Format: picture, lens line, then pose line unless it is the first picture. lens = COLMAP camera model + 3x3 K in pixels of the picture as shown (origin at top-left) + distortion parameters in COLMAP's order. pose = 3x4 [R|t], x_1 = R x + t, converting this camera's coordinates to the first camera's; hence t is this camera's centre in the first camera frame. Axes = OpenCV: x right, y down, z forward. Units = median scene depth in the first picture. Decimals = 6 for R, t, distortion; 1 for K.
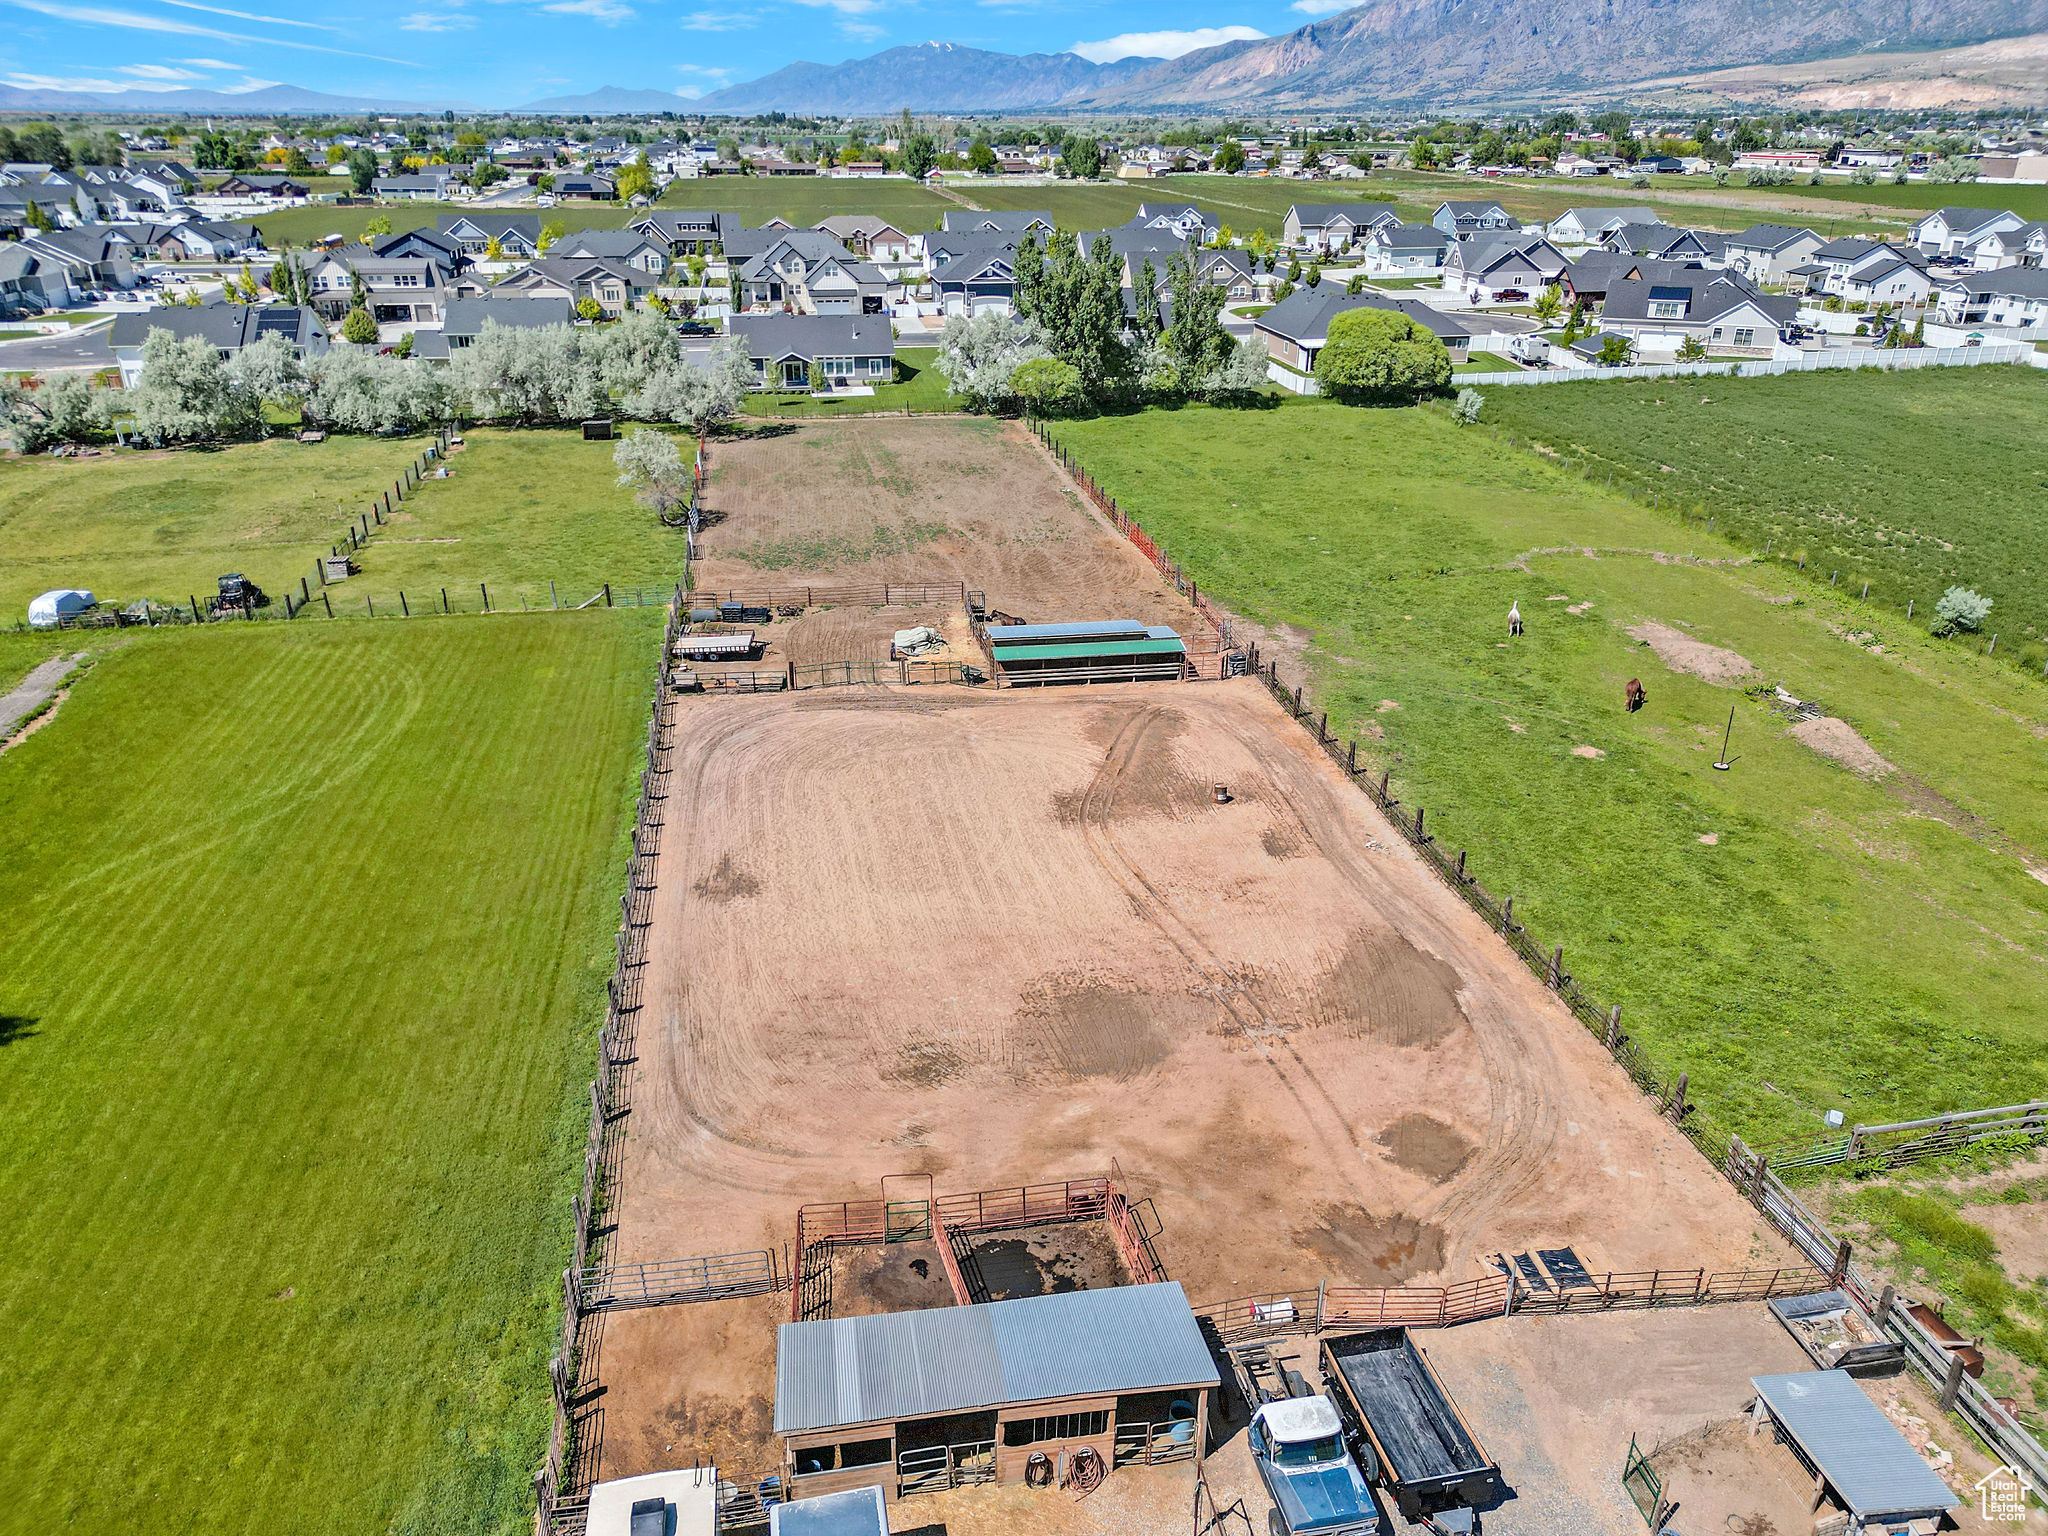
lens RADIAL K [[1425.9, 0, 1024.0], [0, 1425.9, 768.0], [0, 0, 1]] dist [0.071340, -0.061867]
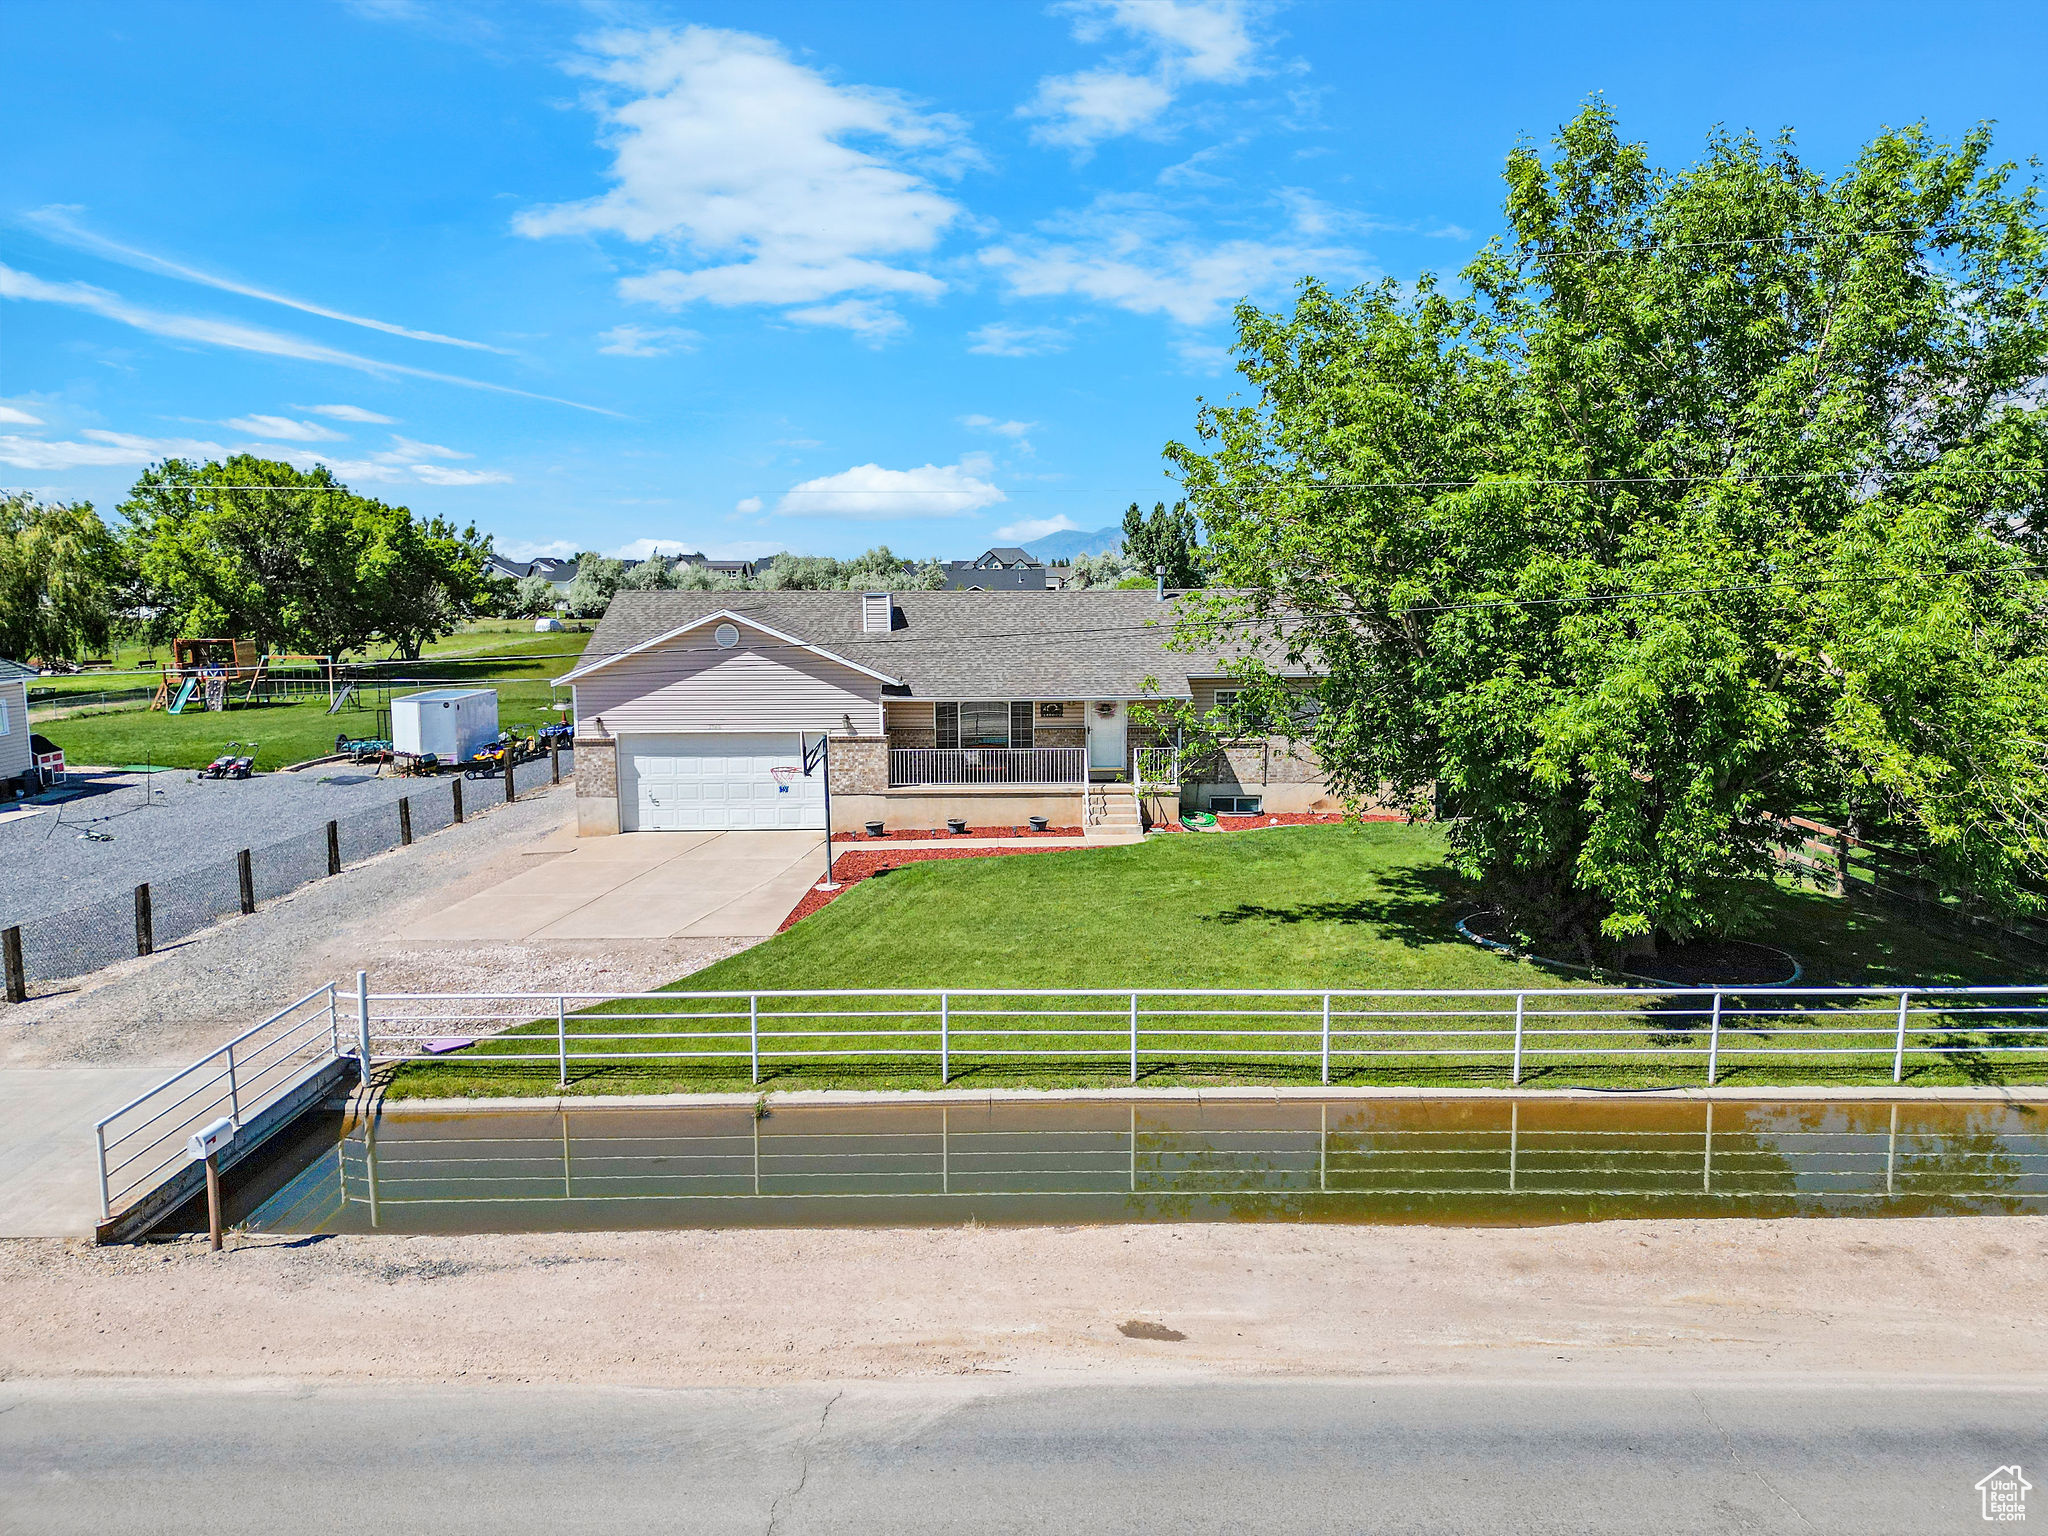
lens RADIAL K [[1425.9, 0, 1024.0], [0, 1425.9, 768.0], [0, 0, 1]] dist [0.071340, -0.061867]
pose [[0.986357, 0.015657, -0.163872, 0.144303], [-0.061823, 0.957830, -0.280605, 0.327426], [0.152568, 0.286908, 0.945731, -0.359938]]
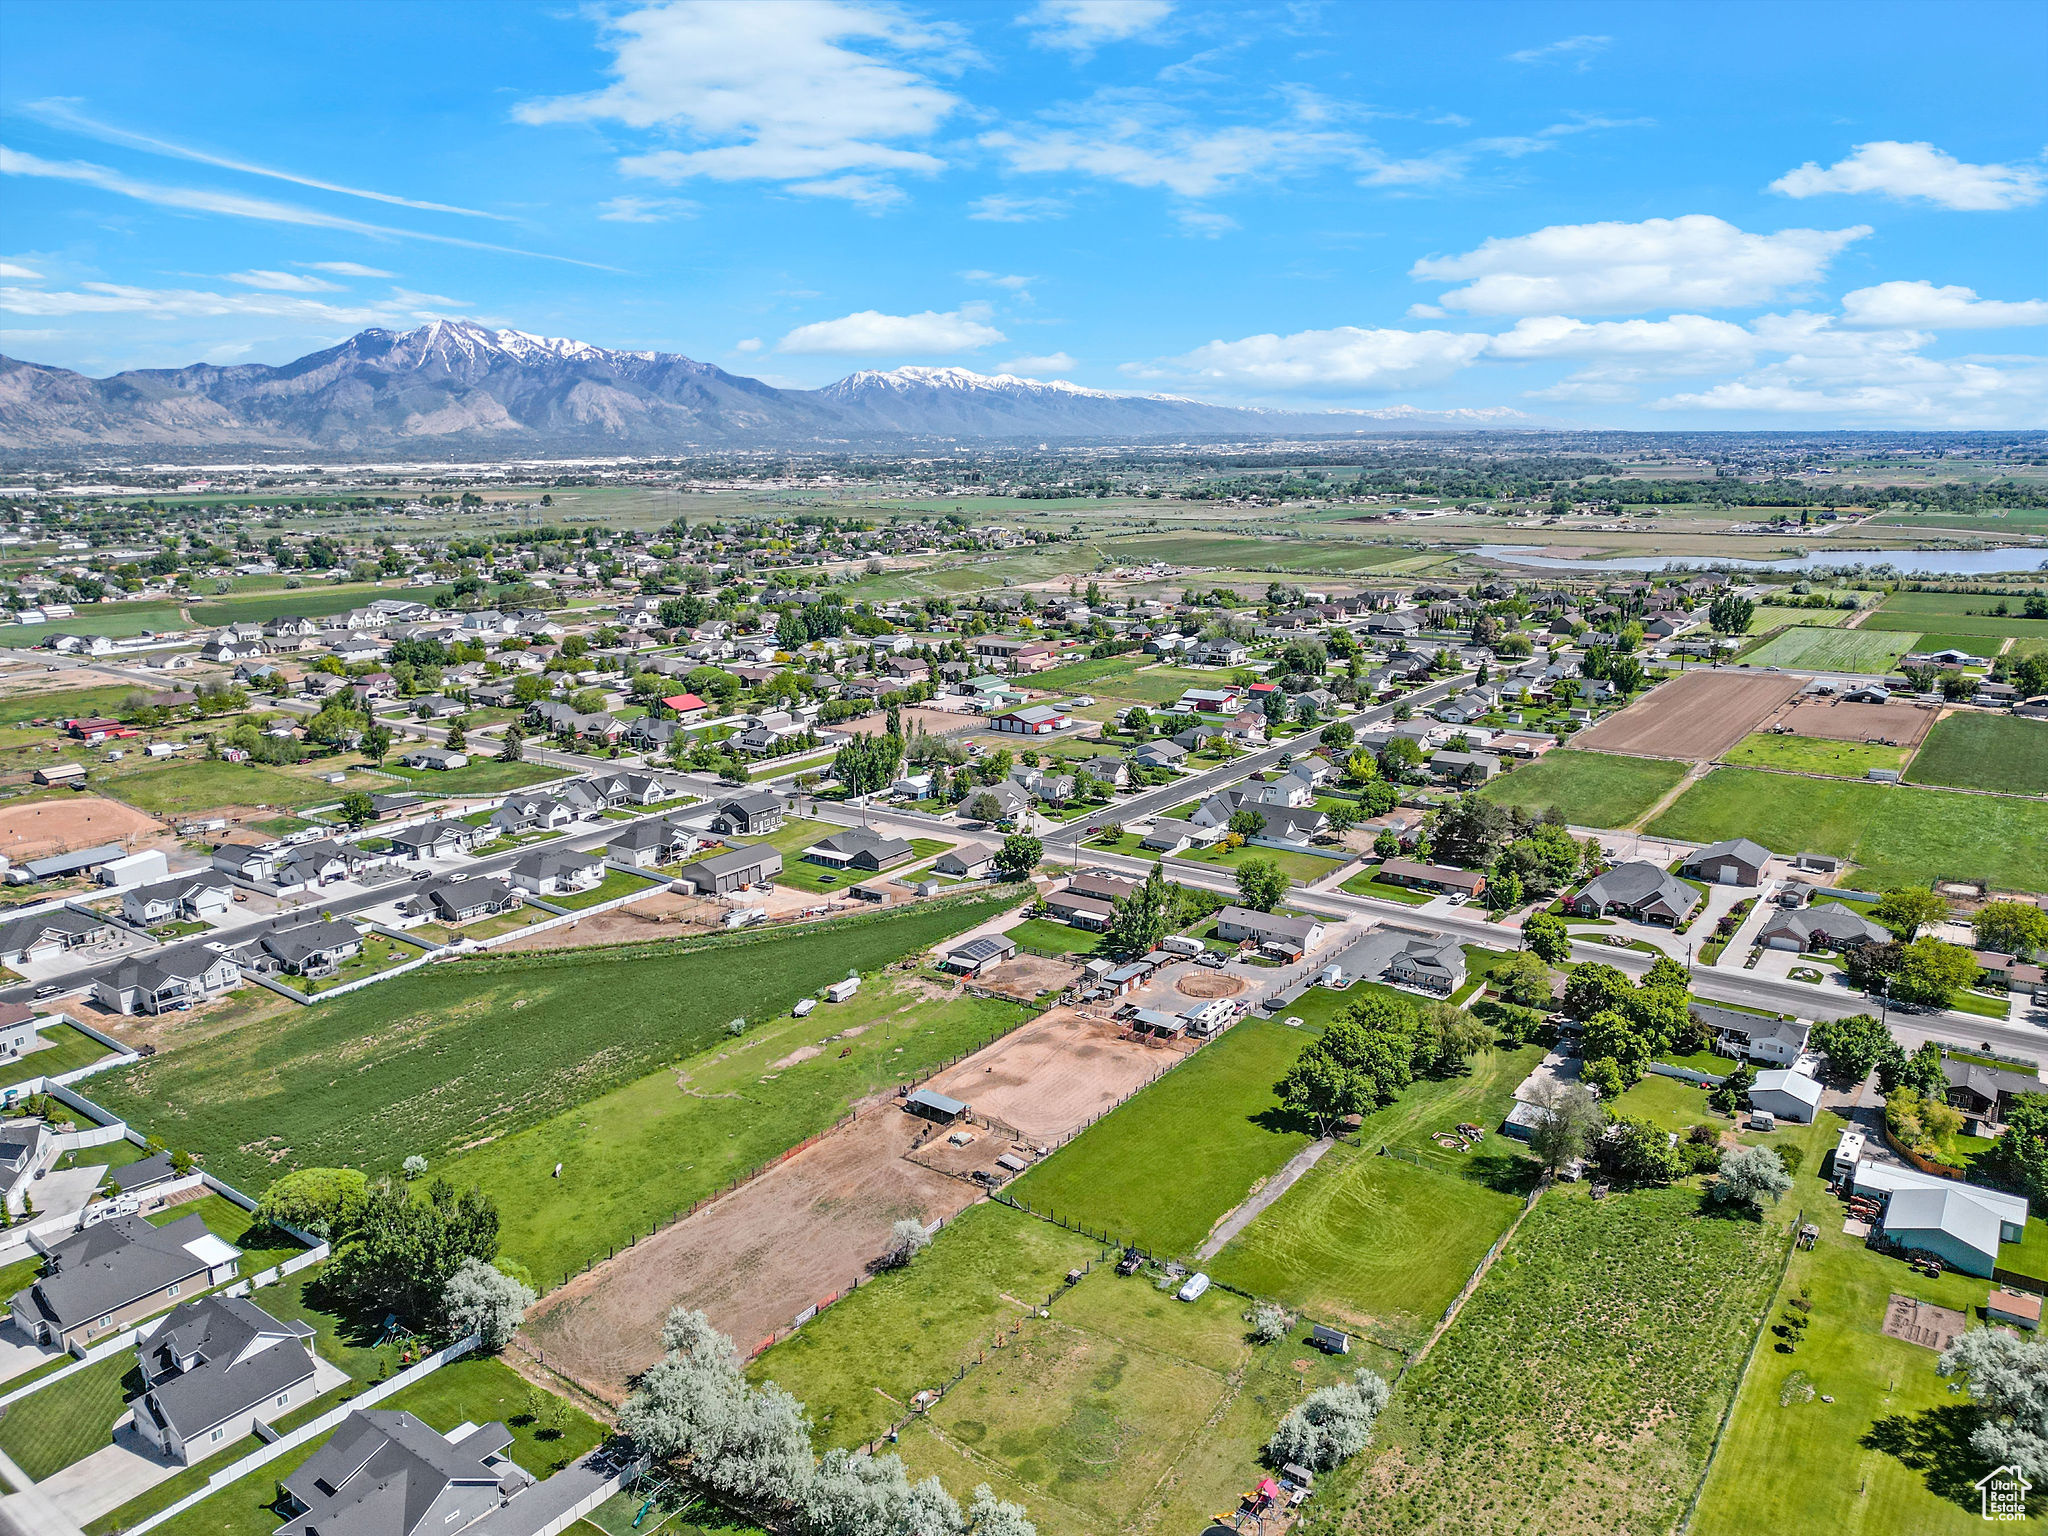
lens RADIAL K [[1420.1, 0, 1024.0], [0, 1420.1, 768.0], [0, 0, 1]] dist [0.137644, -0.243393]
pose [[-0.689410, -0.155988, 0.707376, -1.141327], [0.310276, 0.818827, 0.482961, -1.121697], [-0.654555, 0.552440, -0.516108, 1.120732]]
